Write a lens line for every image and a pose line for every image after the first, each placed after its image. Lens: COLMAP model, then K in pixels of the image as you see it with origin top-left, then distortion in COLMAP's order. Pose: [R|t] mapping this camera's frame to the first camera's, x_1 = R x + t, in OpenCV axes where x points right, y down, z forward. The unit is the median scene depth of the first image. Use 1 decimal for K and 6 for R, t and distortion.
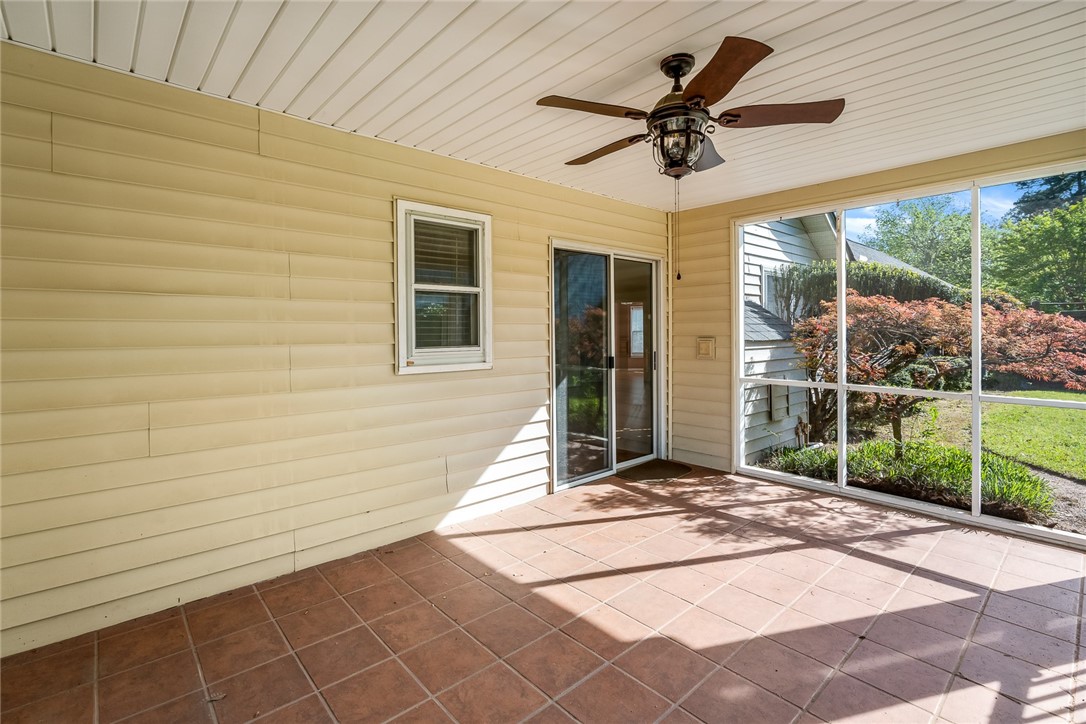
lens RADIAL K [[498.7, 0, 529.0], [0, 498.7, 331.4], [0, 0, 1]] dist [-0.001465, 0.001091]
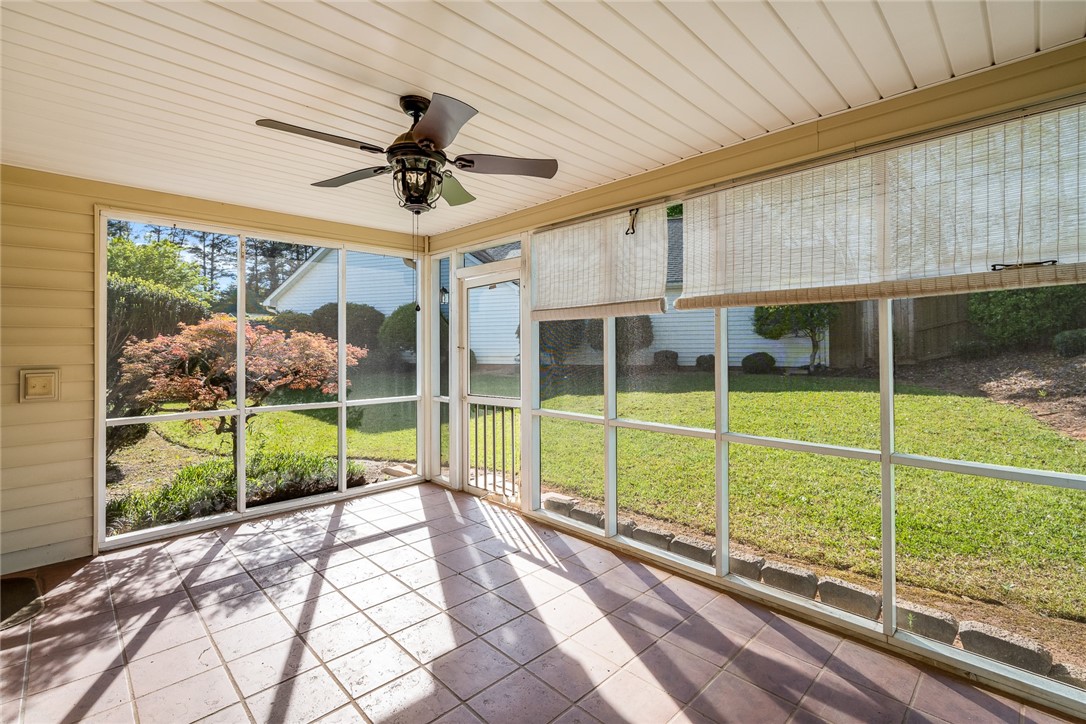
lens RADIAL K [[498.7, 0, 539.3], [0, 498.7, 354.7], [0, 0, 1]] dist [-0.001465, 0.001091]
pose [[-0.066353, -0.006564, 0.997775, -0.452721], [0.004949, 0.999964, 0.006908, -0.008335], [-0.997784, 0.005396, -0.066318, 0.523384]]
